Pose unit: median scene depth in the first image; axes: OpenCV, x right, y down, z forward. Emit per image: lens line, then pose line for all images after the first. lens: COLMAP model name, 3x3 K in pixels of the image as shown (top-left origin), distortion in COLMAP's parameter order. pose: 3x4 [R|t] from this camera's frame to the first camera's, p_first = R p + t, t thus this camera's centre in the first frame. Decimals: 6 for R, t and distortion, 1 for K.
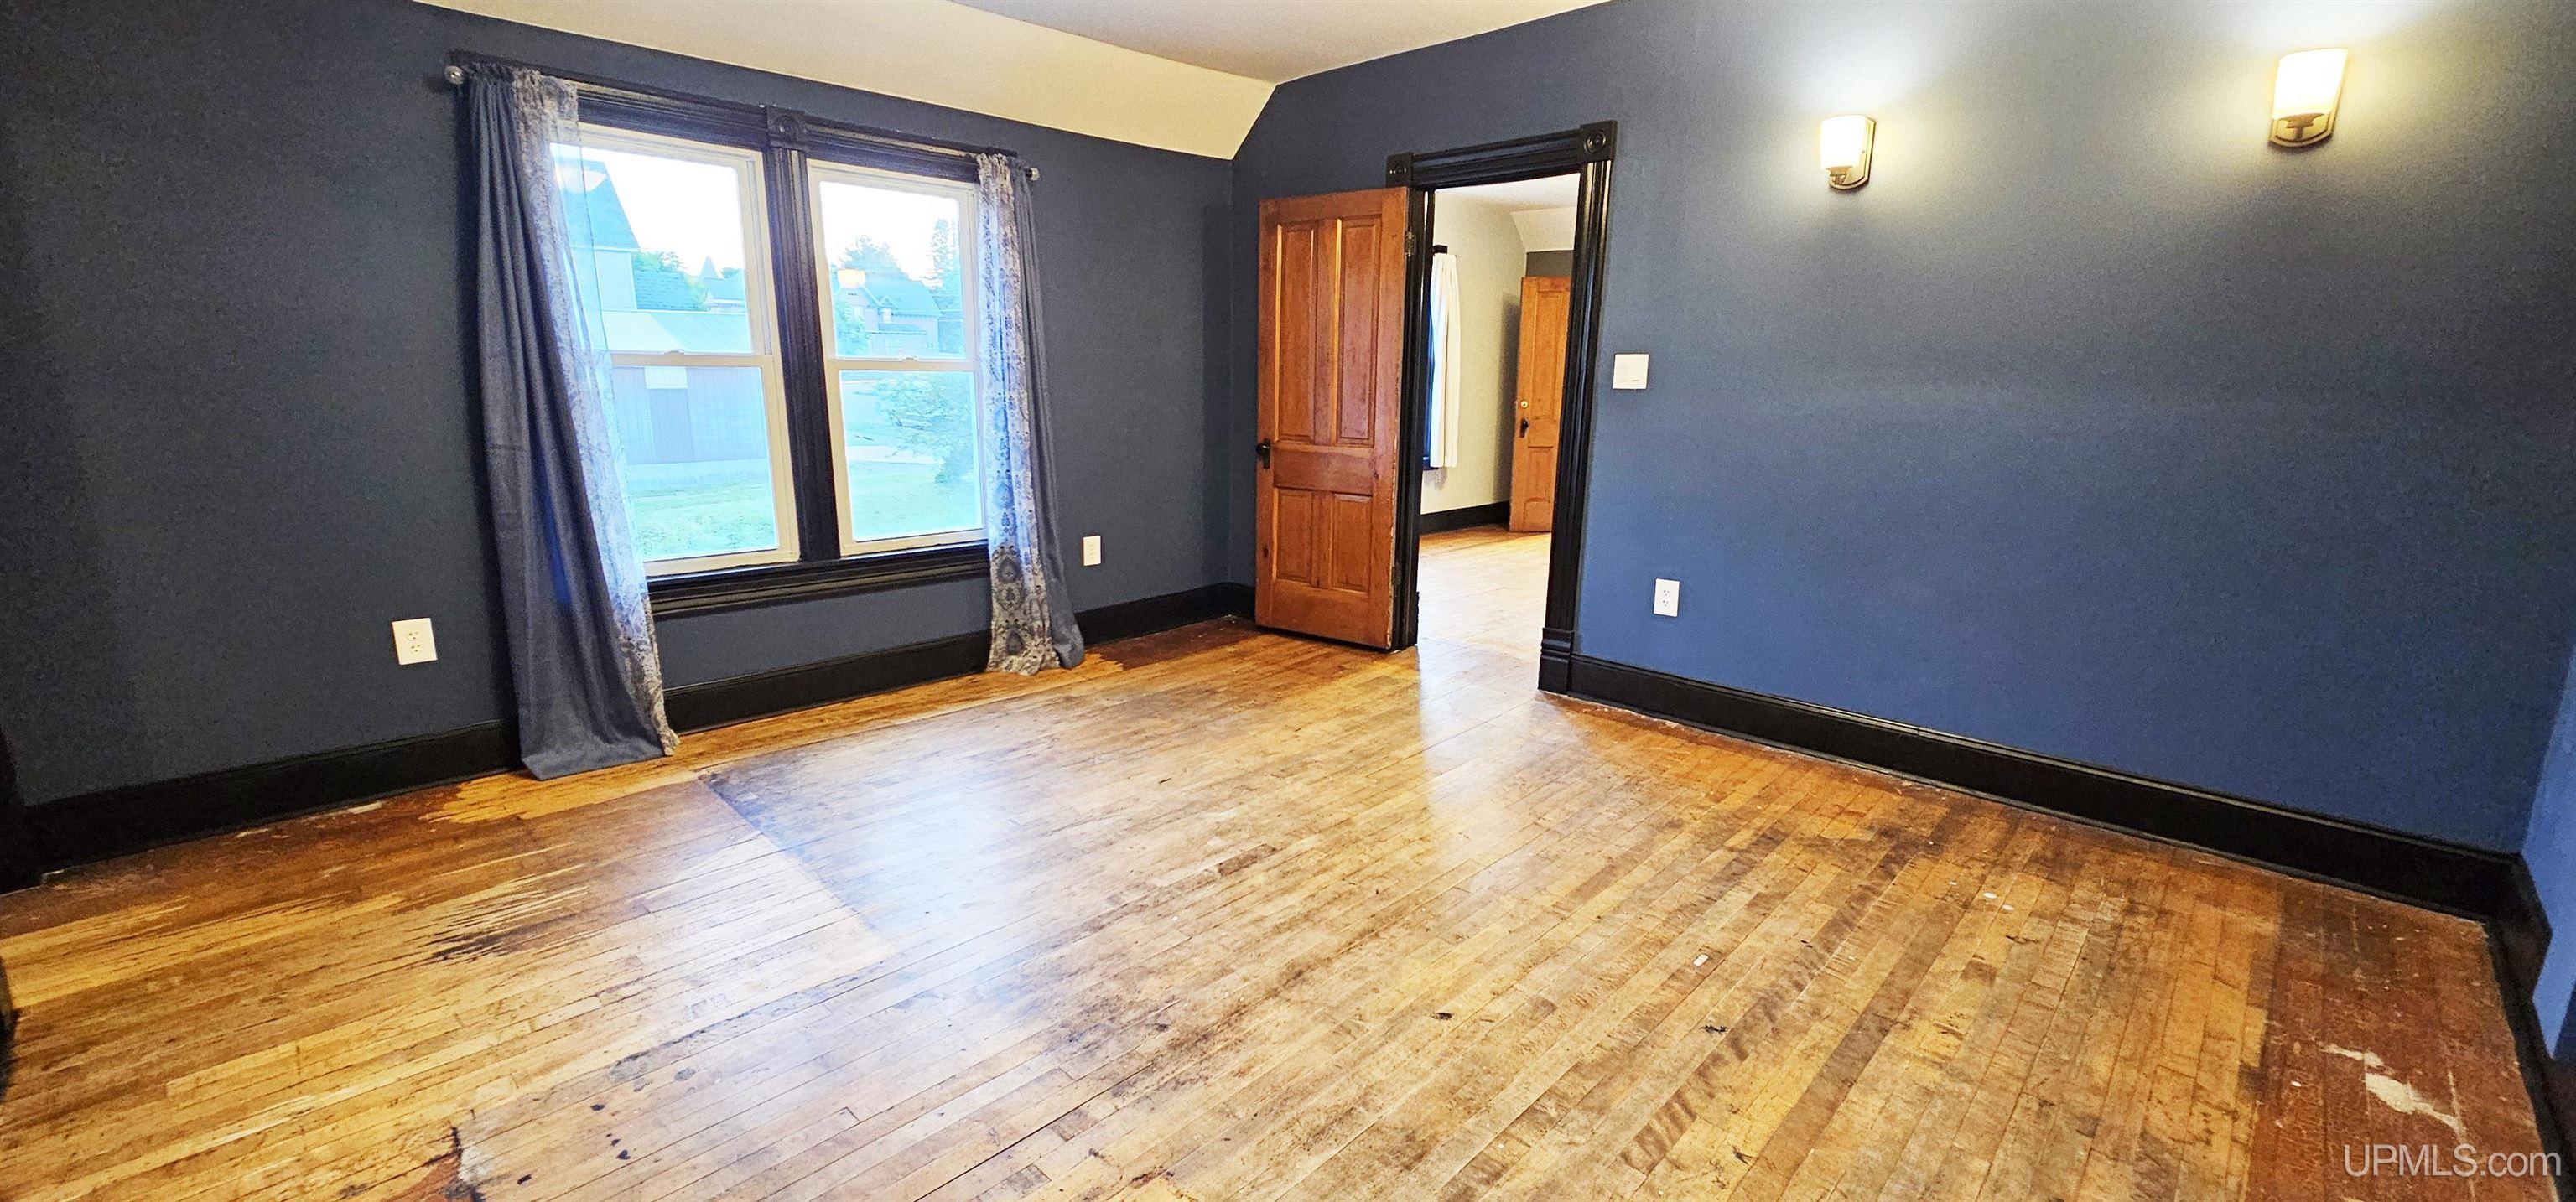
lens RADIAL K [[1050.6, 0, 1284.1], [0, 1050.6, 598.0], [0, 0, 1]] dist [-0.001772, -0.000018]
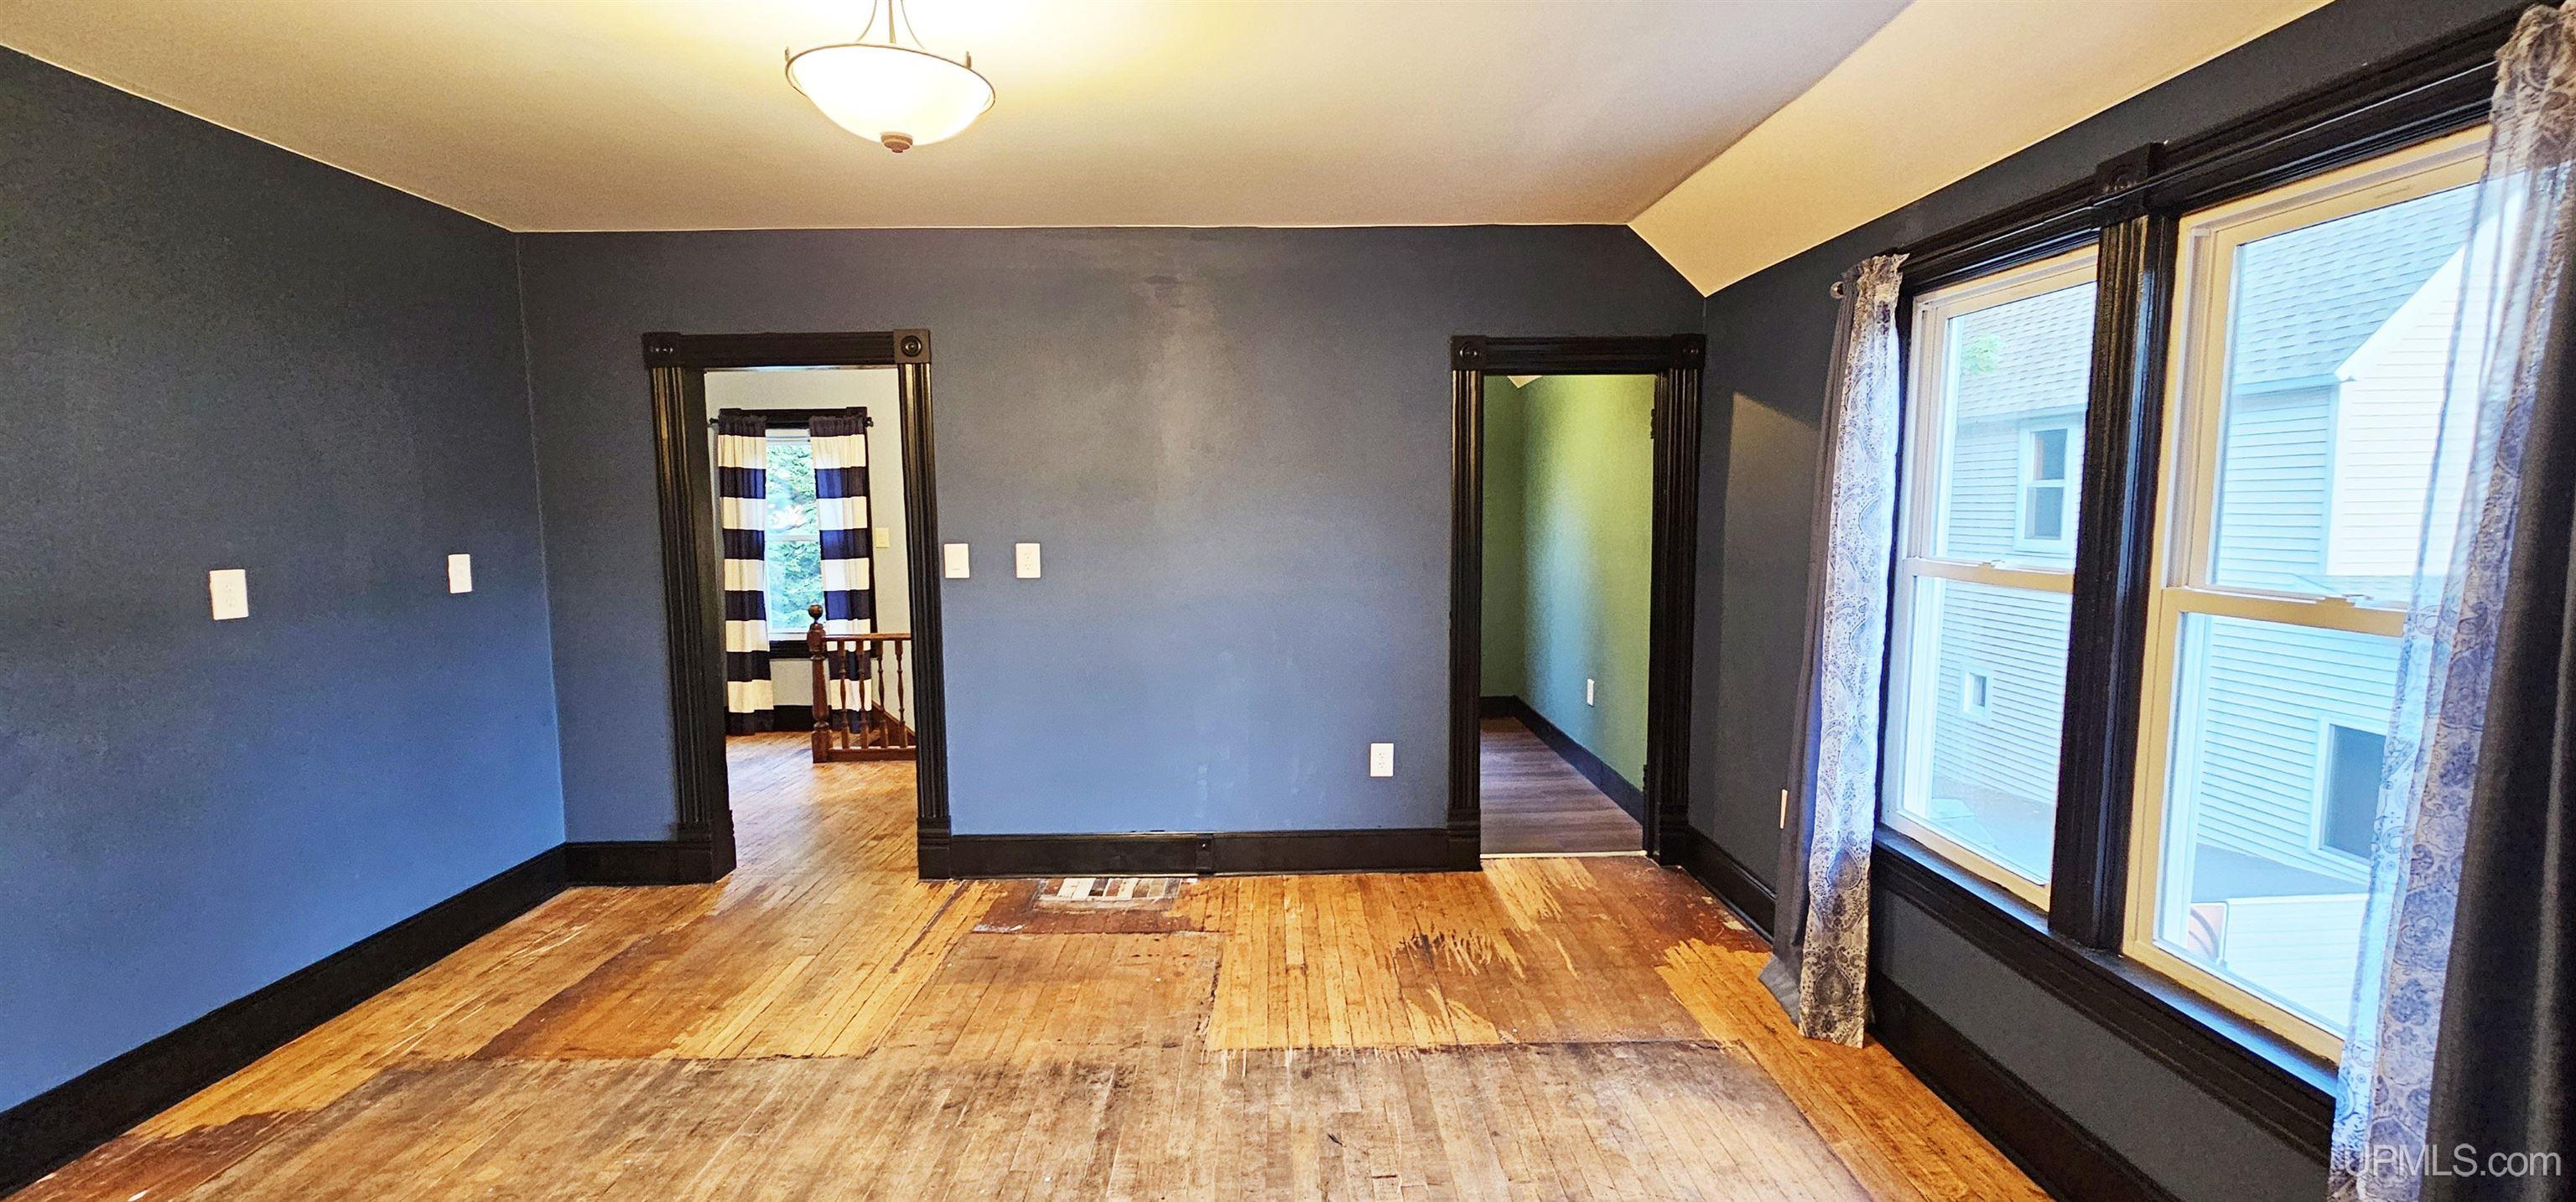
lens RADIAL K [[1050.6, 0, 1283.1], [0, 1050.6, 612.9], [0, 0, 1]] dist [-0.001772, -0.000018]
pose [[-0.710969, 0.065035, -0.700210, 0.311561], [-0.150784, 0.958458, 0.242122, -0.365587], [0.686868, 0.277722, -0.671627, 1.410563]]
